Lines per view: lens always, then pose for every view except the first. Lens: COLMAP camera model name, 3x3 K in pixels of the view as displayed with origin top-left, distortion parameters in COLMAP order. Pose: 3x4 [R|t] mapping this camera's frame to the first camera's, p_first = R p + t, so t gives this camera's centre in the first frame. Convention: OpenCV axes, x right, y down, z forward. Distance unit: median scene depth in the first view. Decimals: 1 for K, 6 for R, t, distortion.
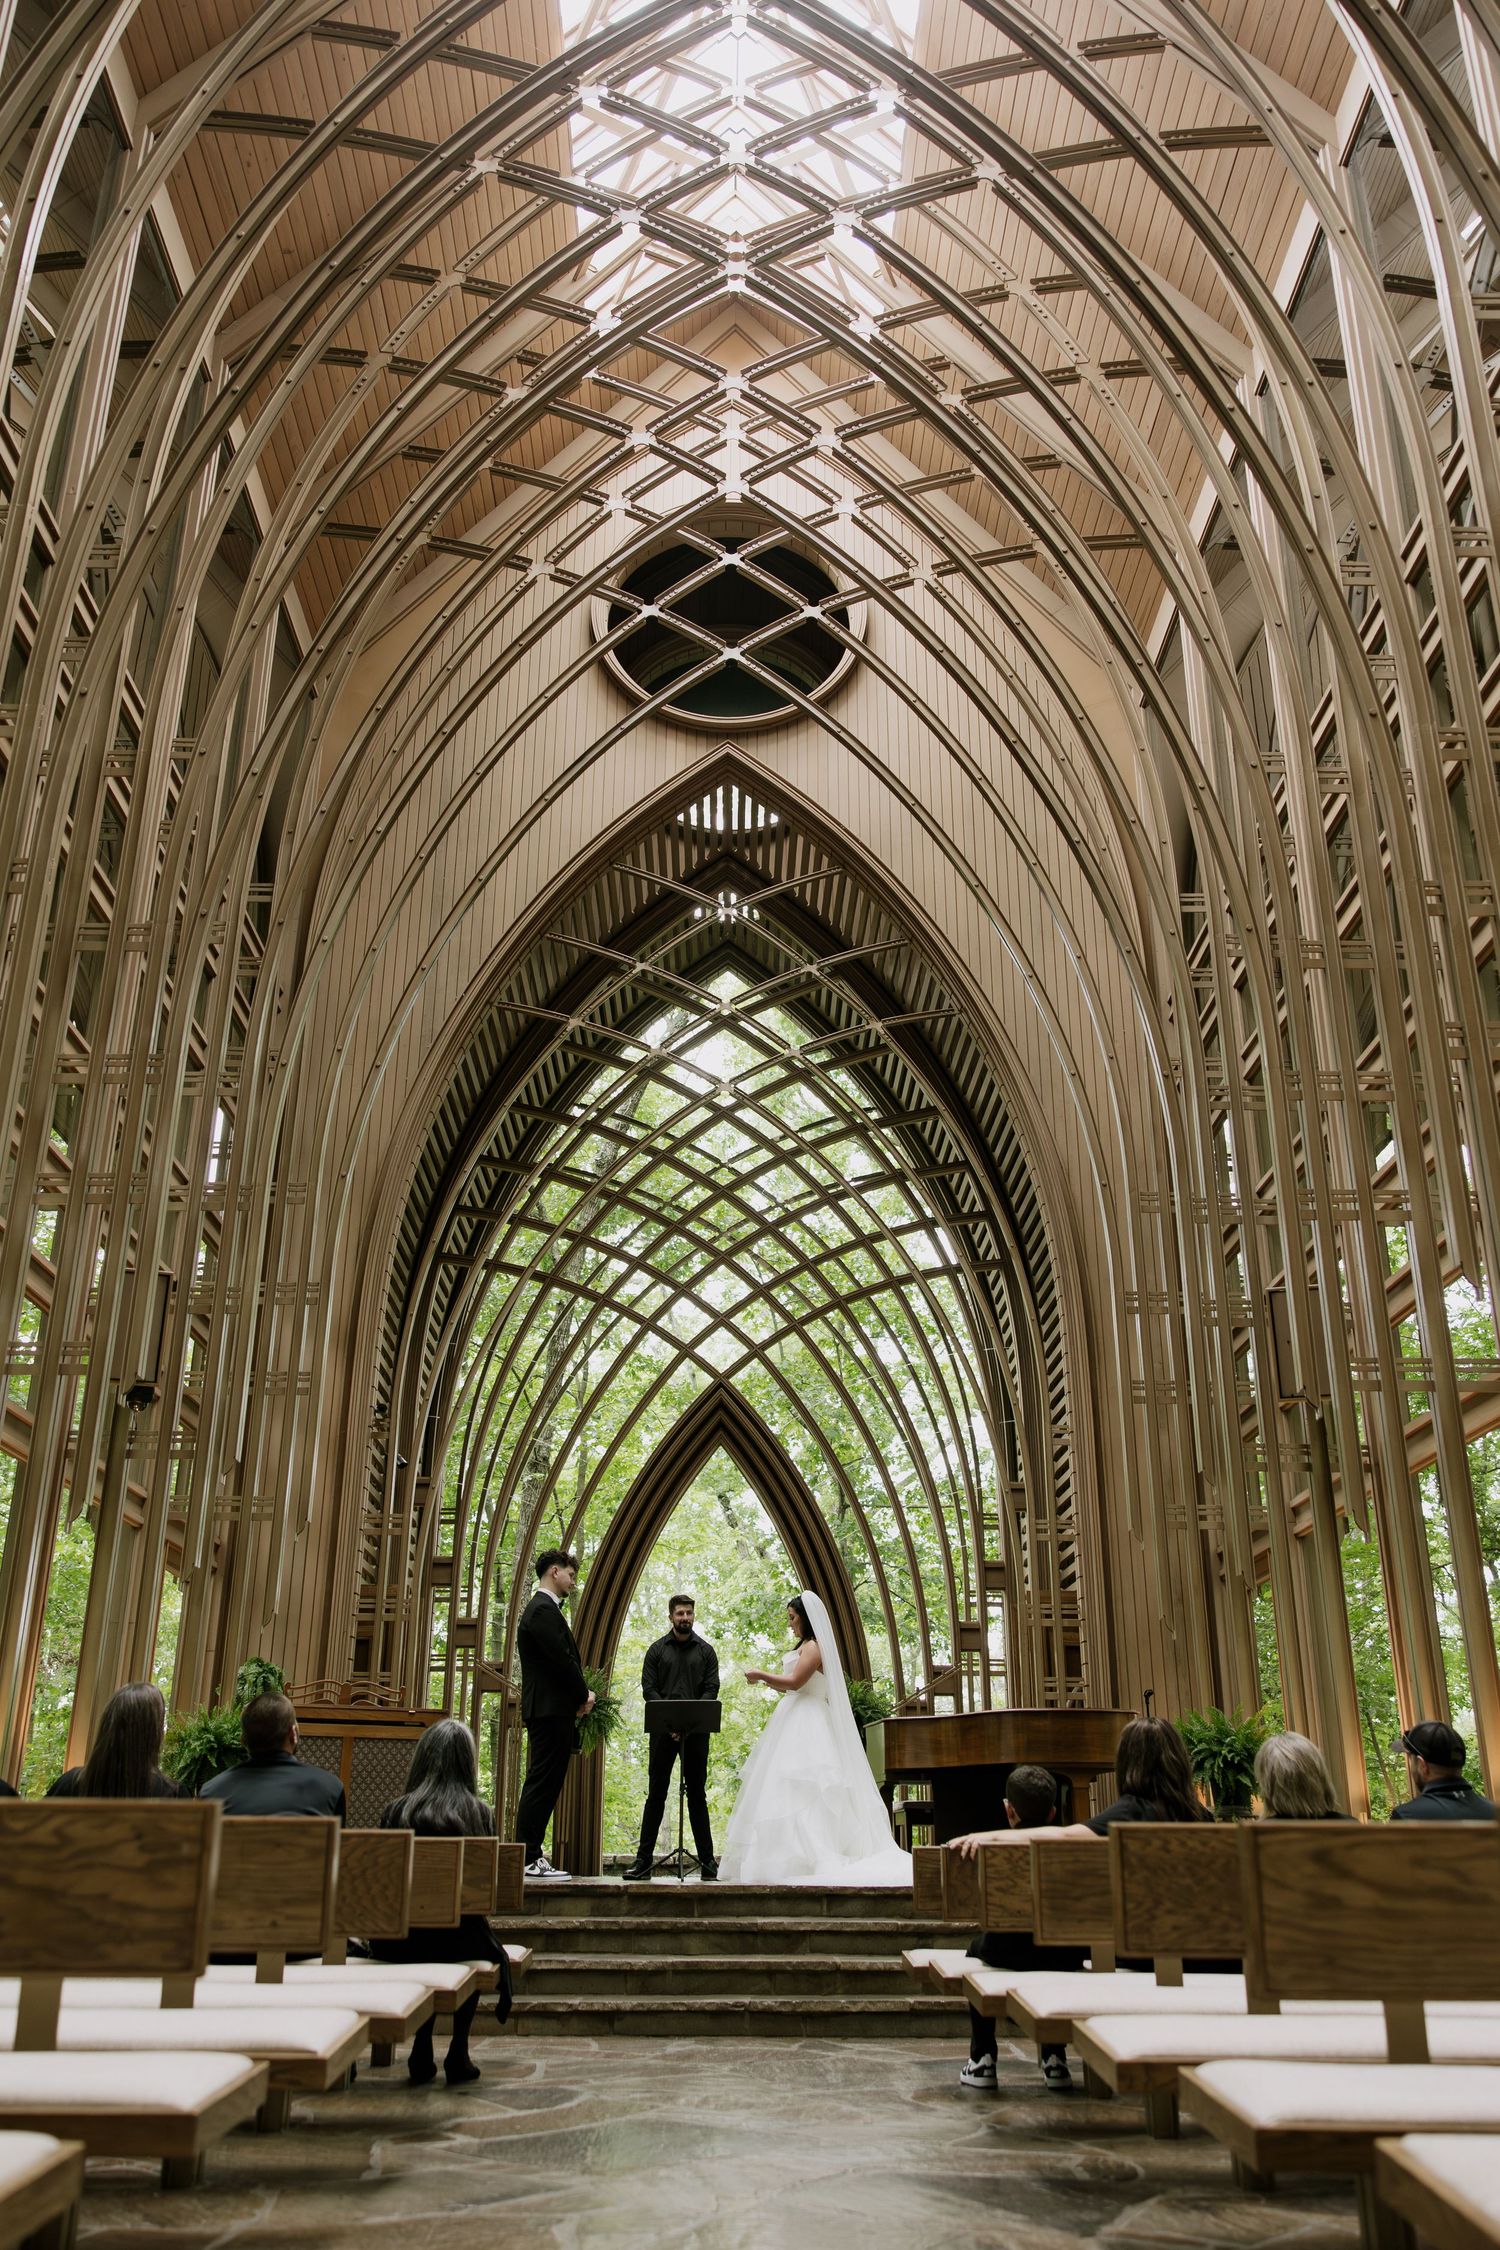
lens RADIAL K [[1809.0, 0, 750.0], [0, 1809.0, 1125.0], [0, 0, 1]] dist [0.002702, 0.002262]
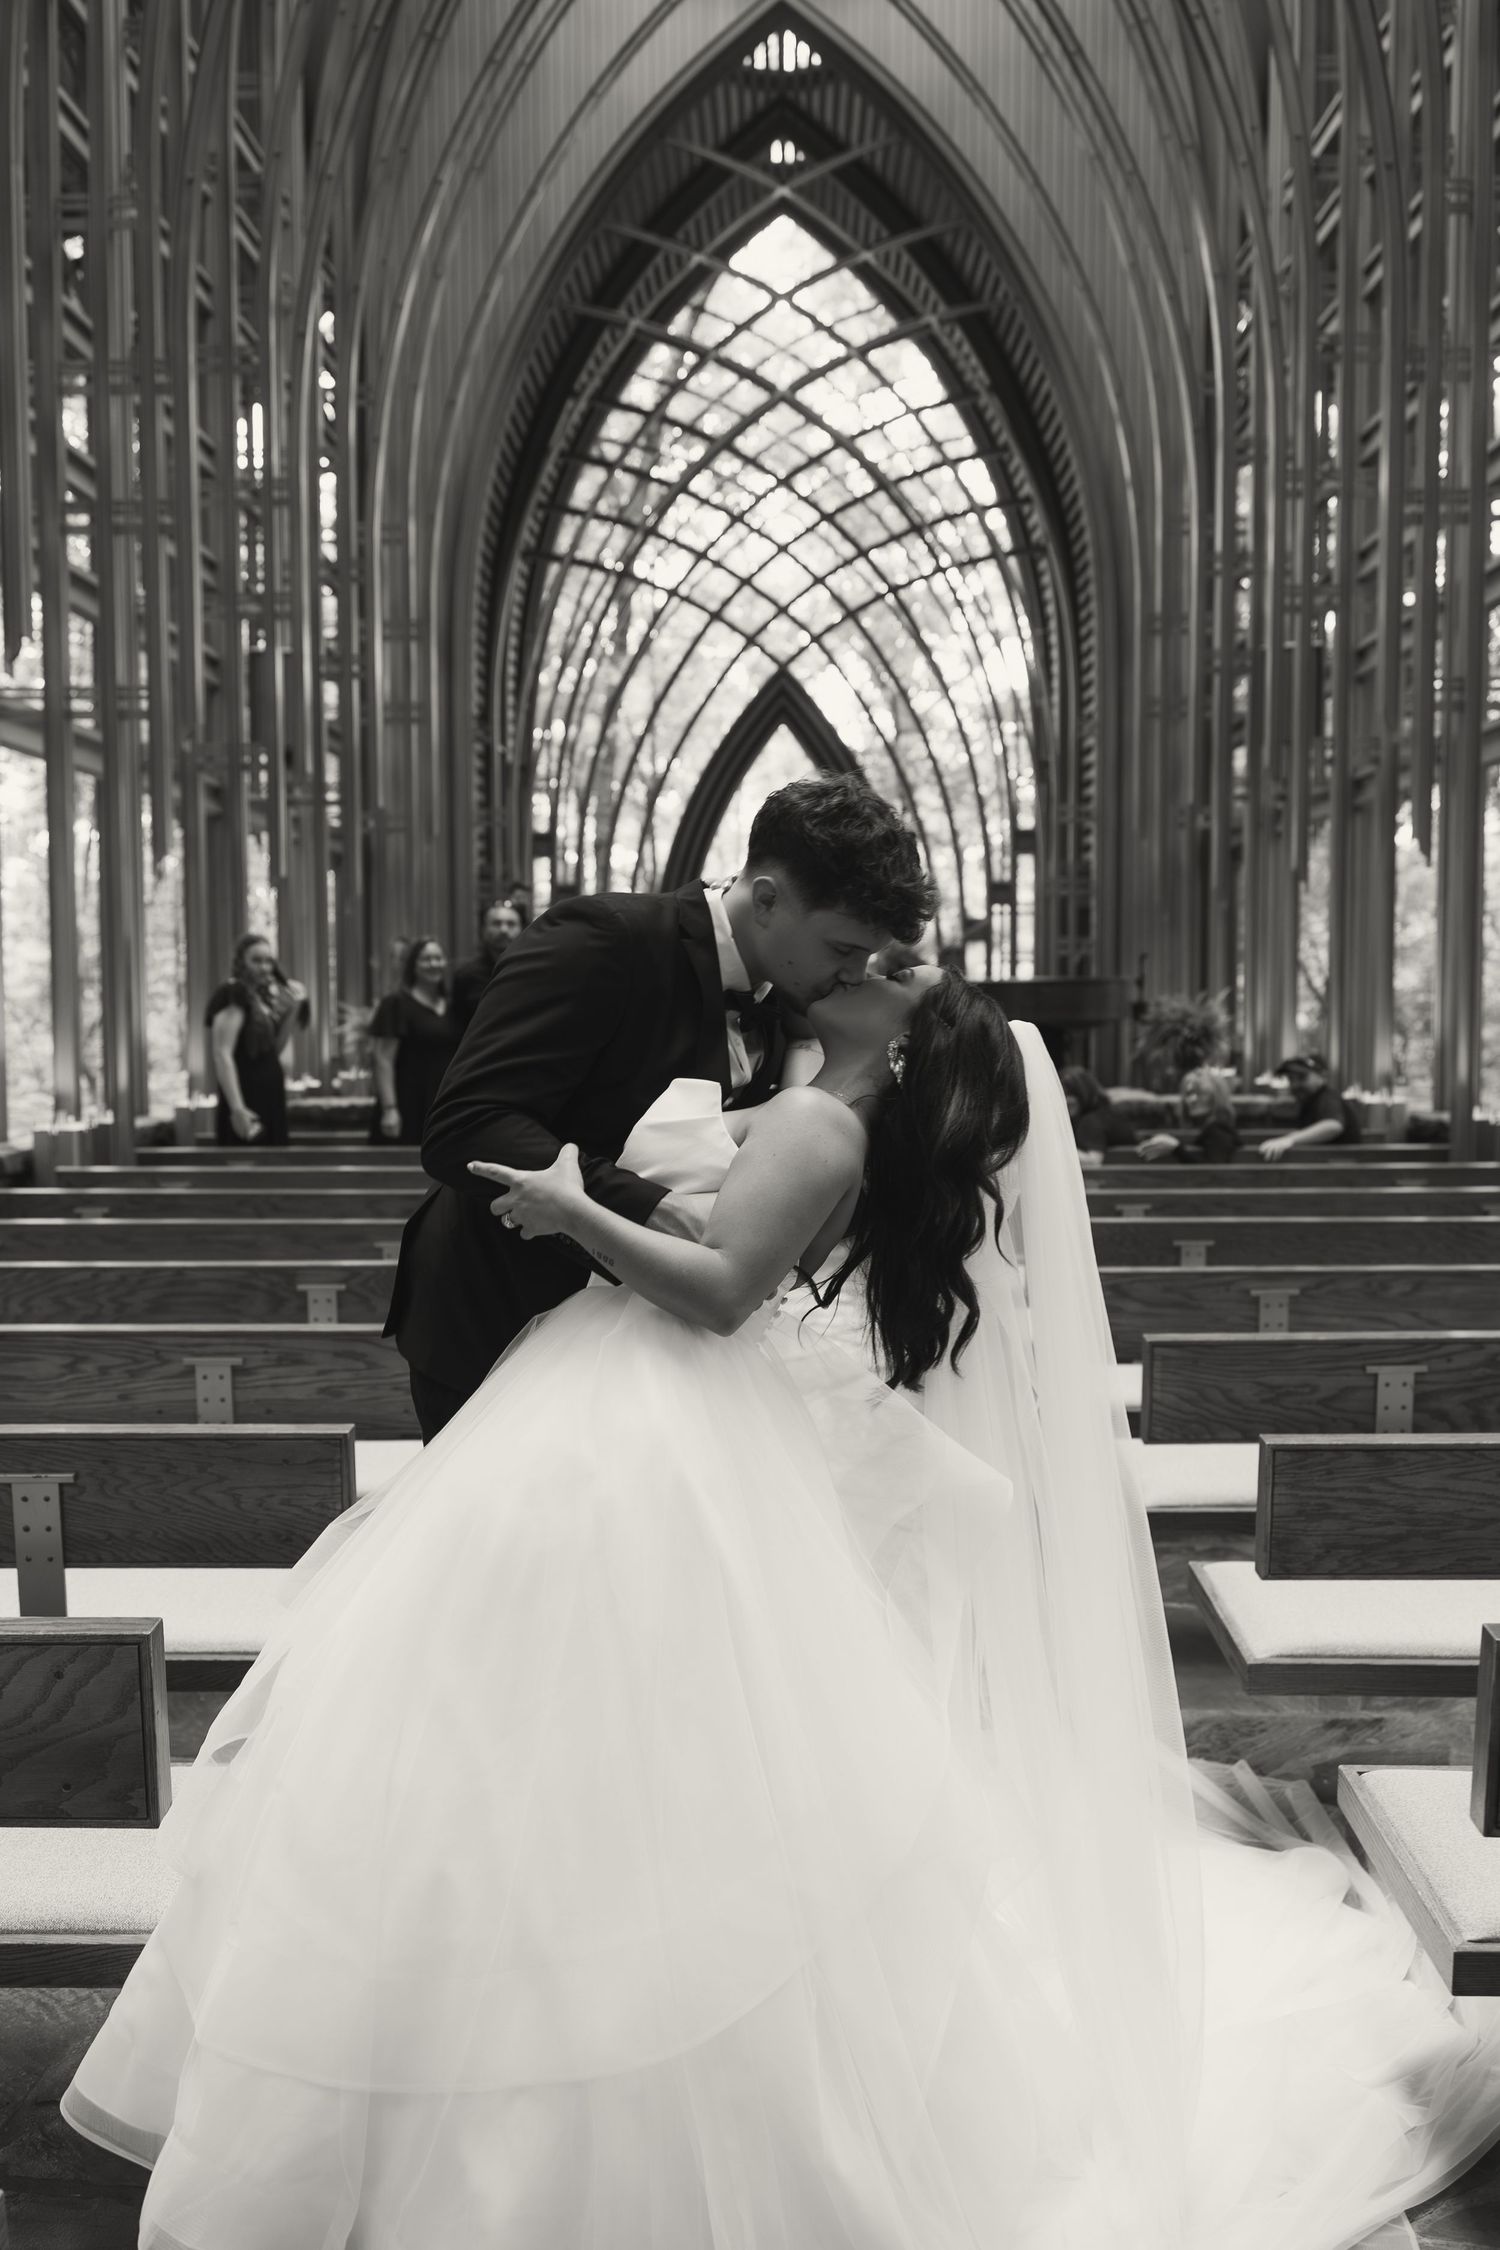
lens RADIAL K [[1809.0, 0, 750.0], [0, 1809.0, 1125.0], [0, 0, 1]] dist [0.002702, 0.002262]
pose [[0.999275, -0.006402, -0.037528, 0.003541], [0.022535, 0.893977, 0.447546, -0.106461], [0.030684, -0.448068, 0.893473, -0.106491]]
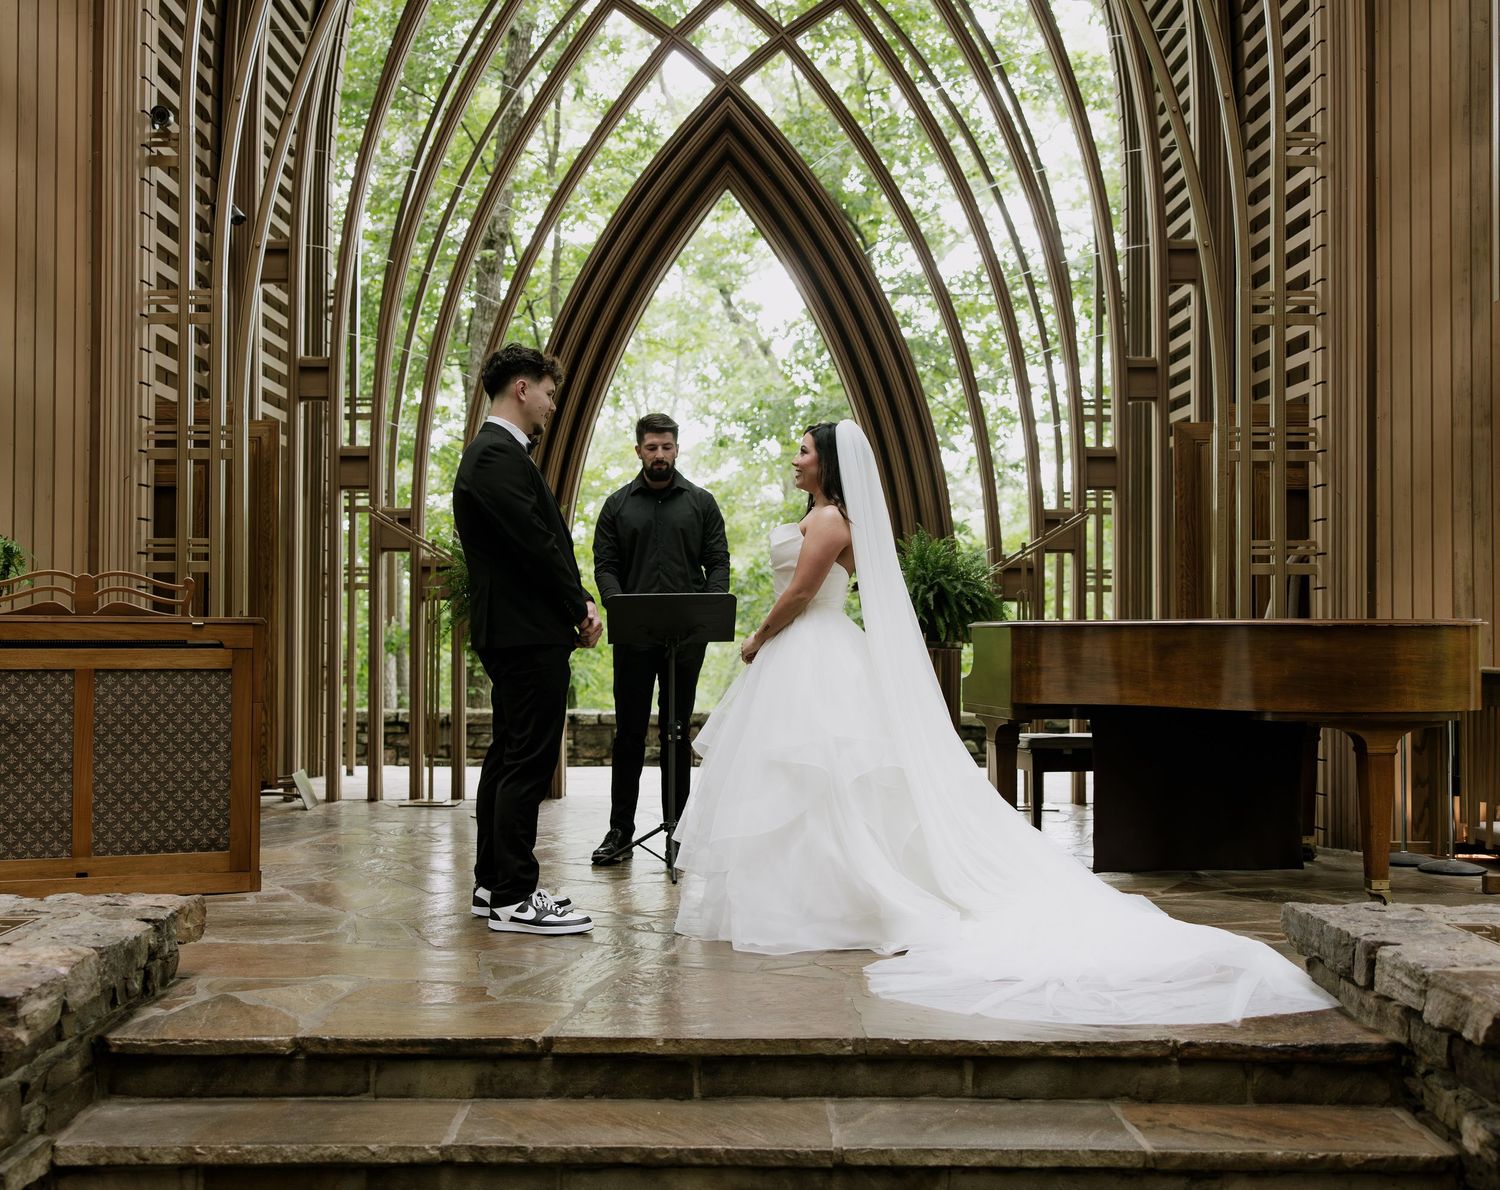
lens RADIAL K [[1657.5, 0, 750.0], [0, 1657.5, 595.0], [0, 0, 1]] dist [-0.115754, 0.006471]
pose [[0.999880, -0.005223, -0.014591, -0.000355], [0.010162, 0.931779, 0.362885, 0.104623], [0.011700, -0.362989, 0.931720, 0.418086]]
